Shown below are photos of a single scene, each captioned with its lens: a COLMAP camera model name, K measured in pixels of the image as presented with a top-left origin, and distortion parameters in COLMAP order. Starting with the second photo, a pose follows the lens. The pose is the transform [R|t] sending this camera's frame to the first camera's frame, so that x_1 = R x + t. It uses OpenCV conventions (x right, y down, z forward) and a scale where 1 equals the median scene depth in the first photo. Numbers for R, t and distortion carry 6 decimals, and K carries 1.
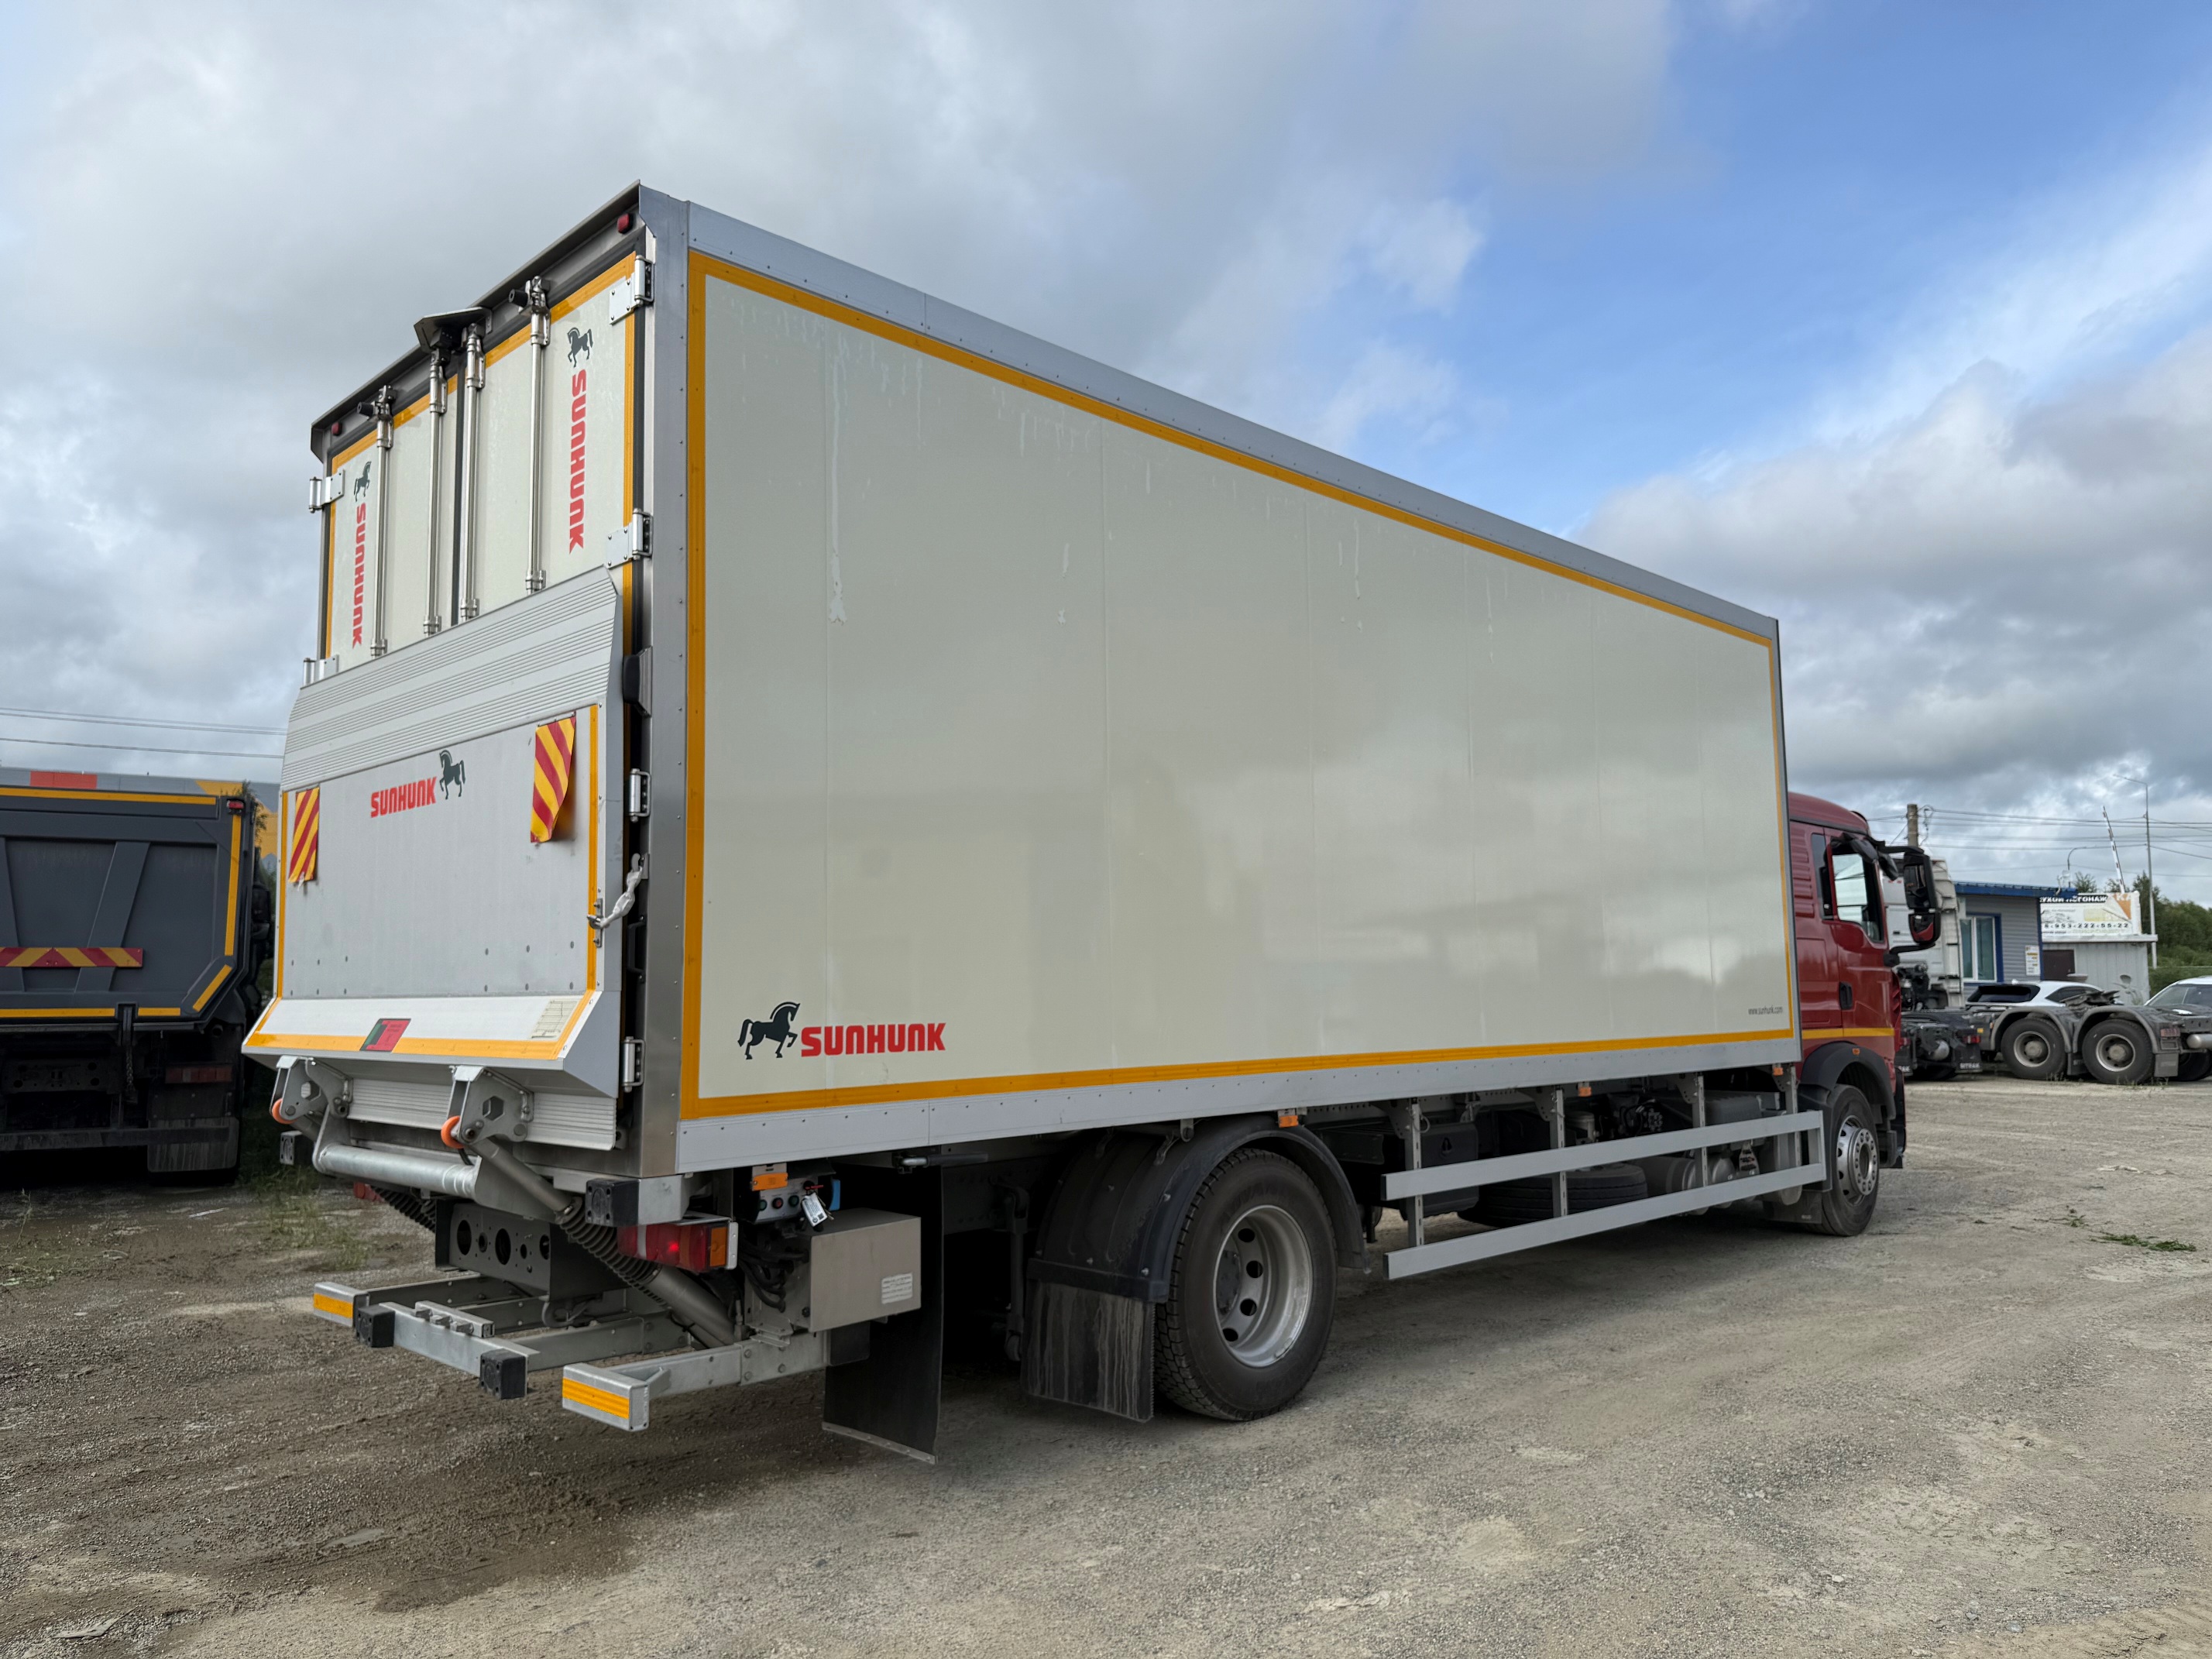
lens RADIAL K [[1566.0, 0, 1103.4], [0, 1566.0, 830.3], [0, 0, 1]] dist [0.035378, -0.038619]
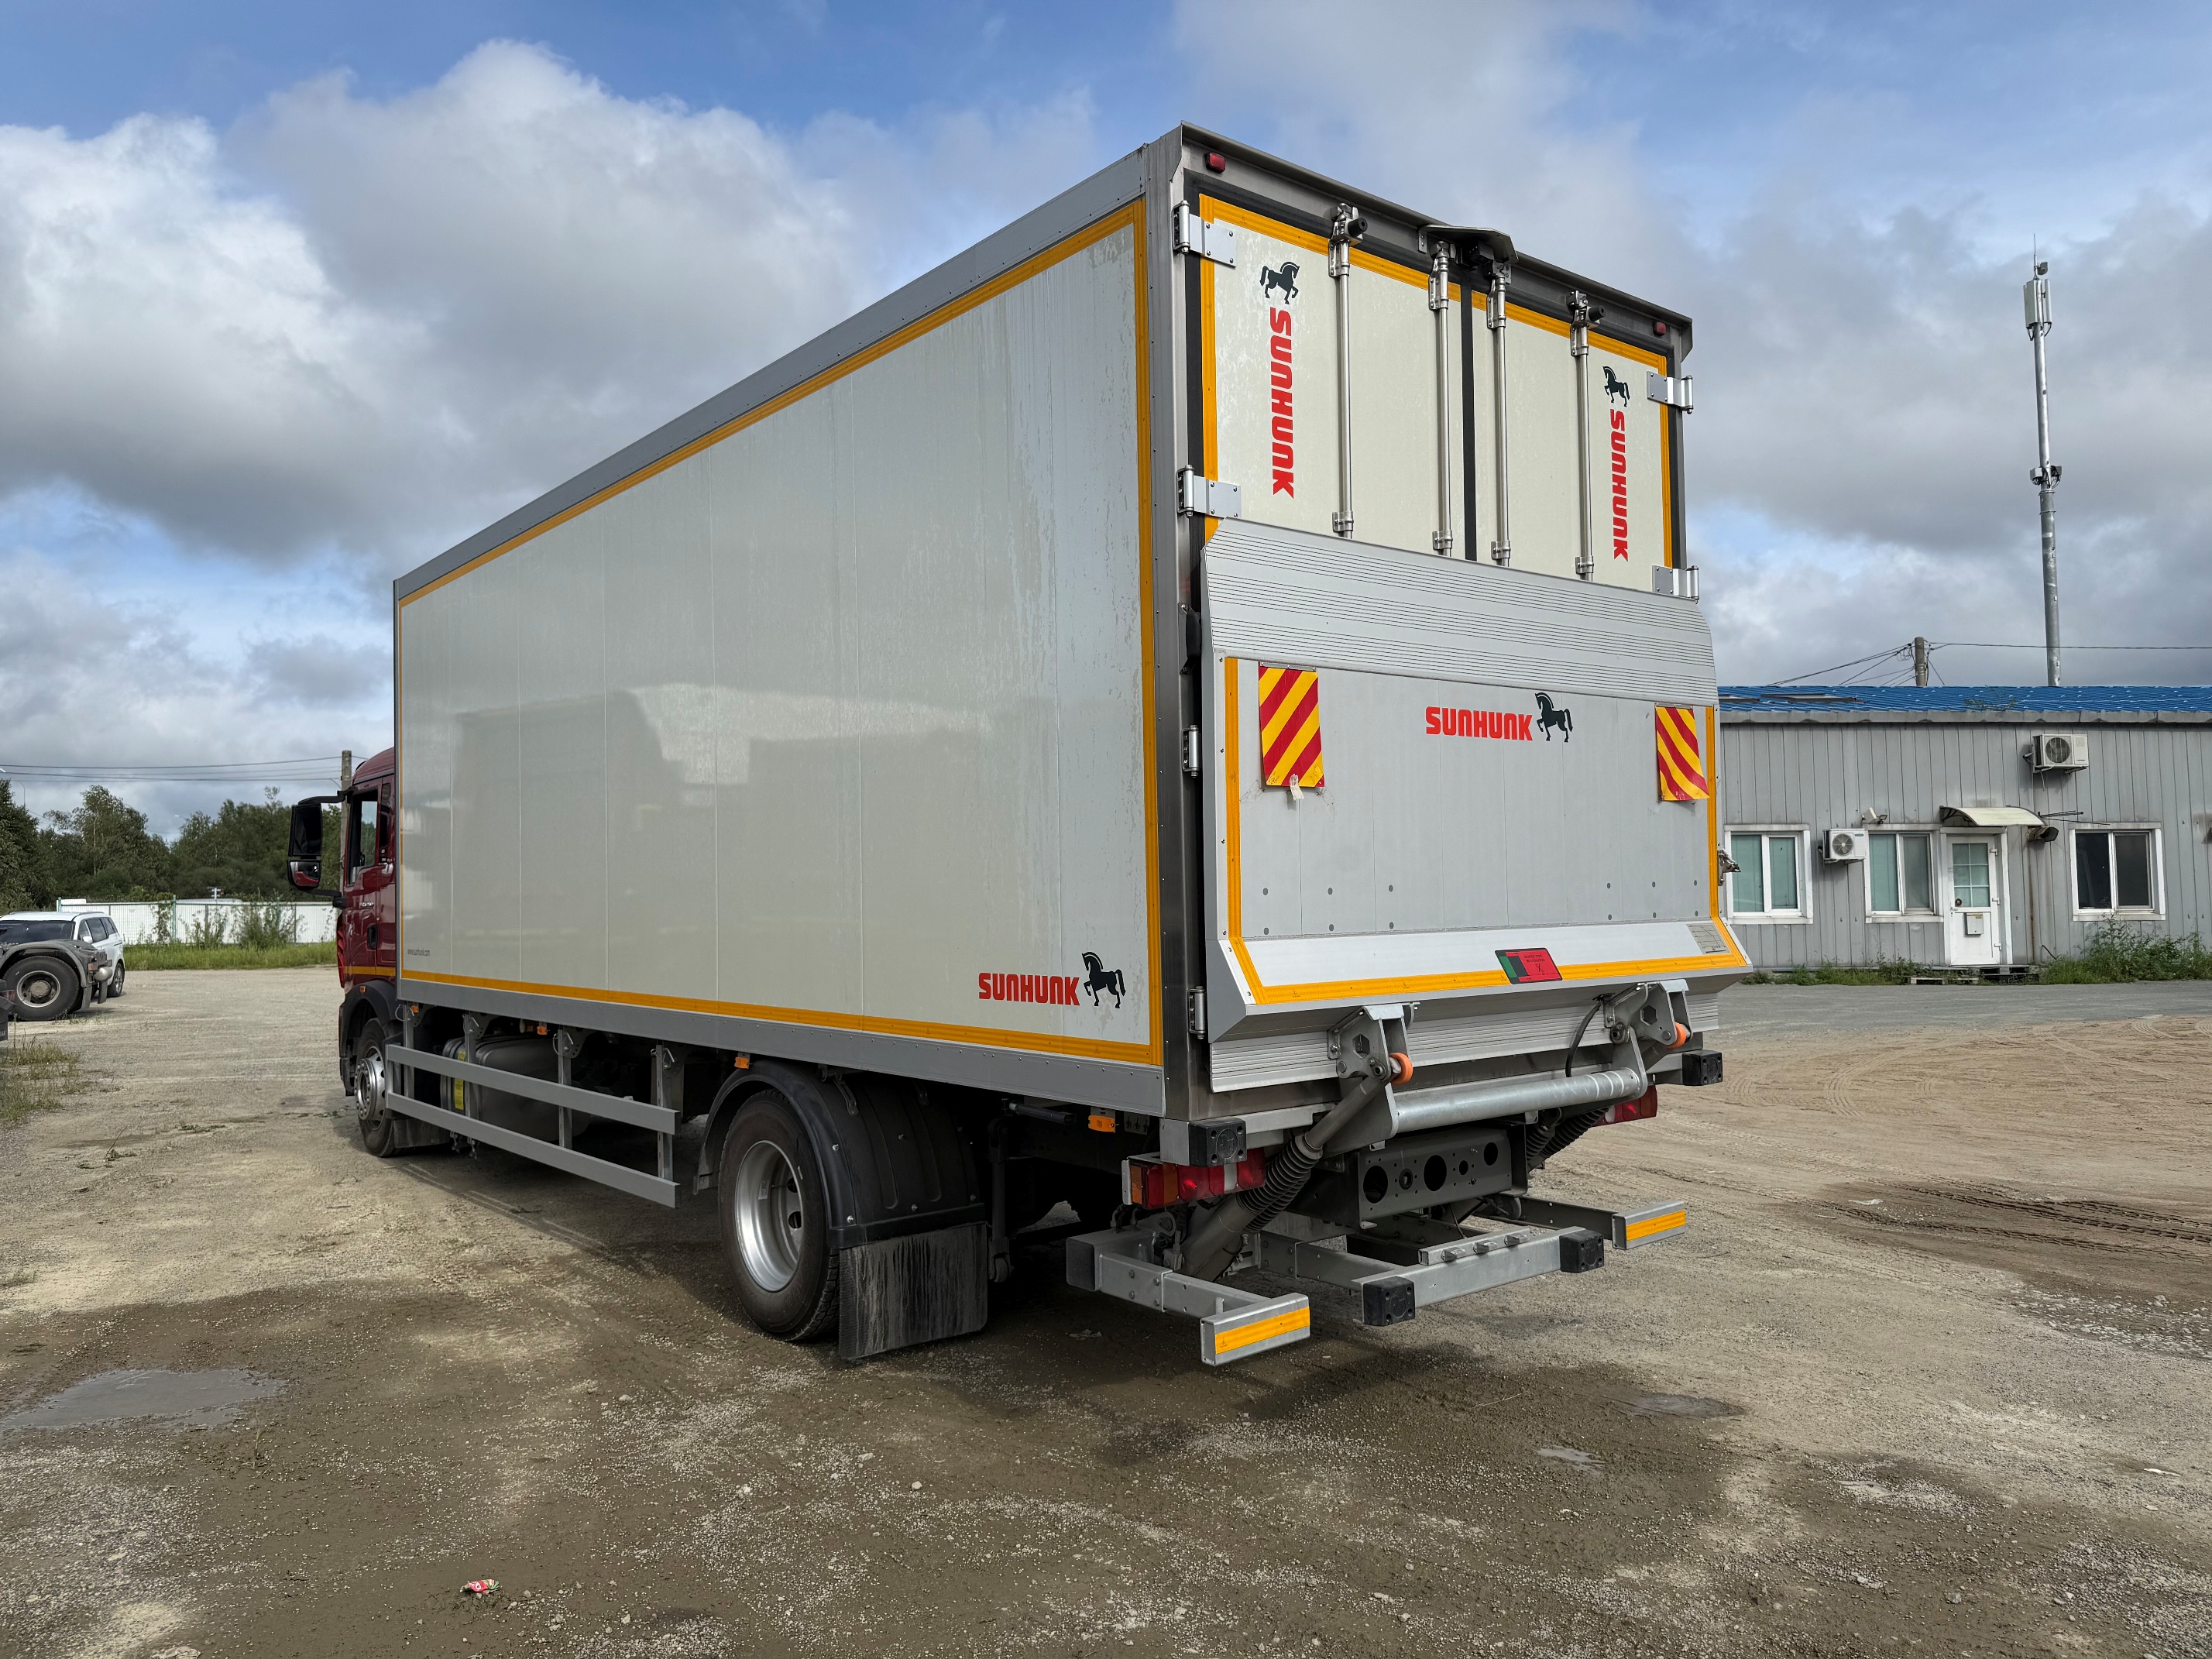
lens RADIAL K [[1566.0, 0, 1112.9], [0, 1566.0, 822.4], [0, 0, 1]] dist [0.035378, -0.038619]
pose [[0.103582, 0.048249, 0.993450, -1.463438], [-0.082392, 0.995806, -0.039772, 0.098608], [-0.991202, -0.077733, 0.107123, 1.152963]]
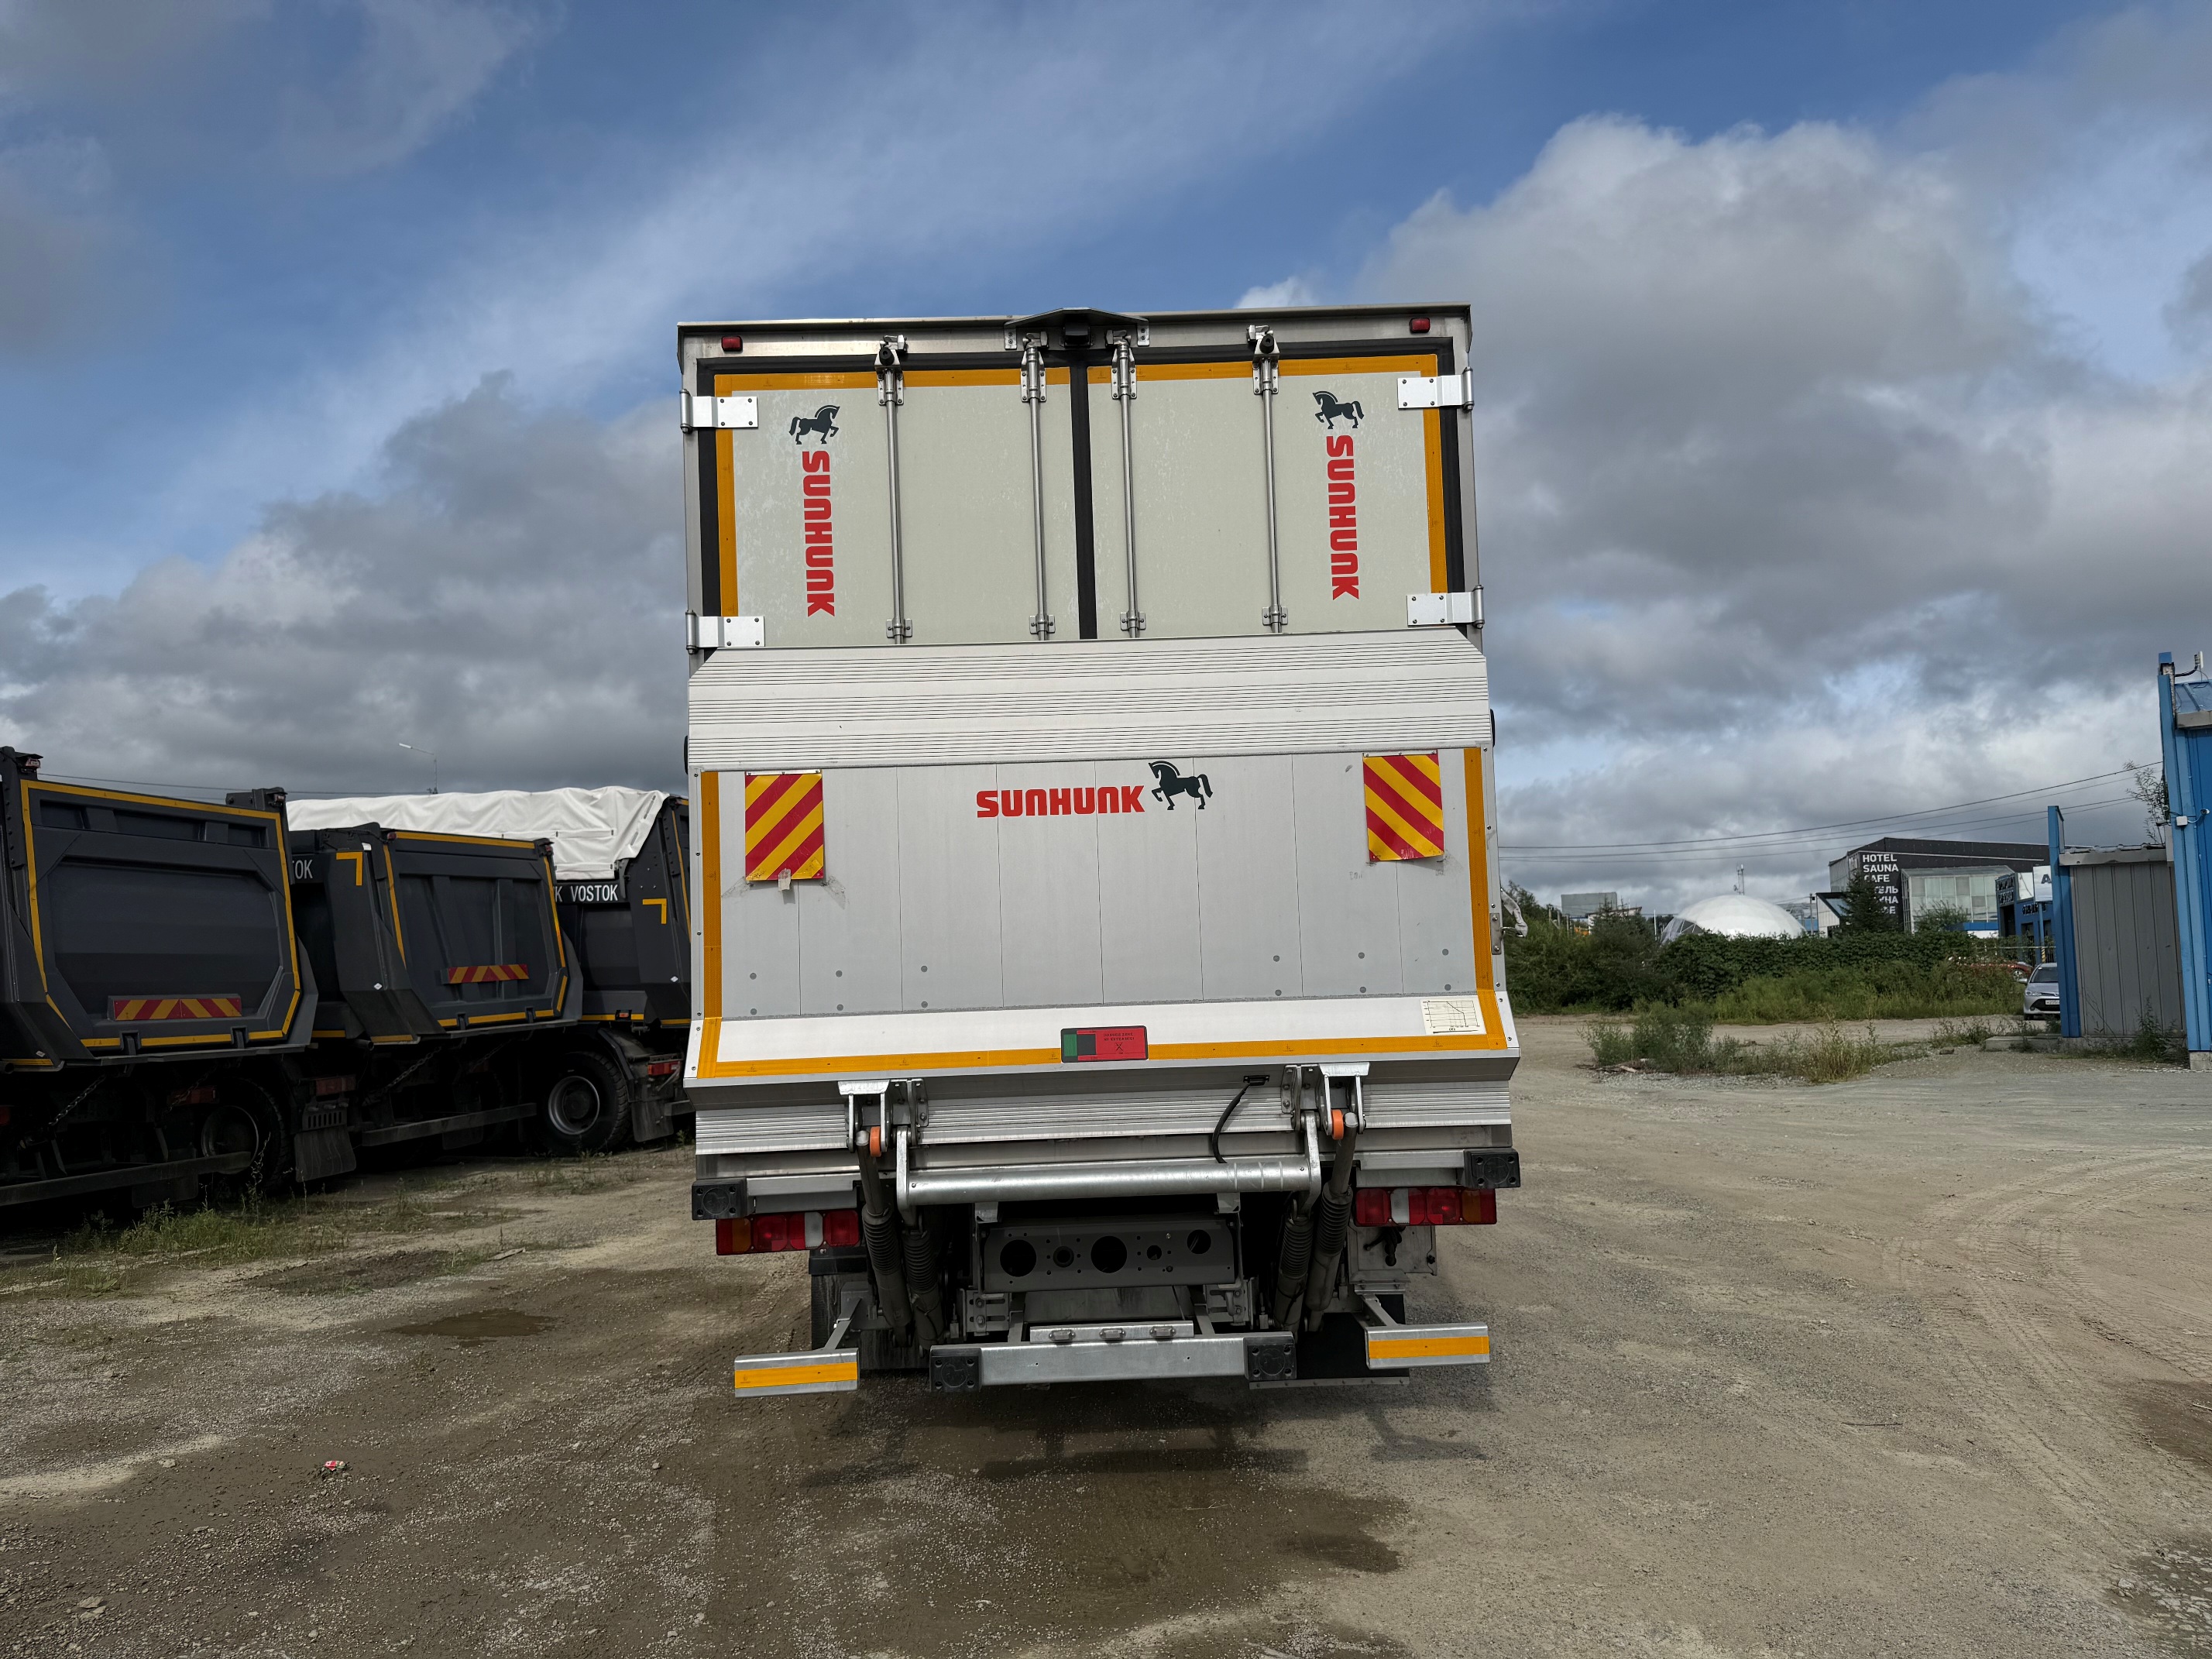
lens RADIAL K [[1566.0, 0, 1105.6], [0, 1566.0, 829.9], [0, 0, 1]] dist [0.035378, -0.038619]
pose [[0.691887, 0.052675, 0.720082, -1.148897], [-0.045818, 0.998528, -0.029020, 0.023612], [-0.720550, -0.012914, 0.693282, 0.328444]]
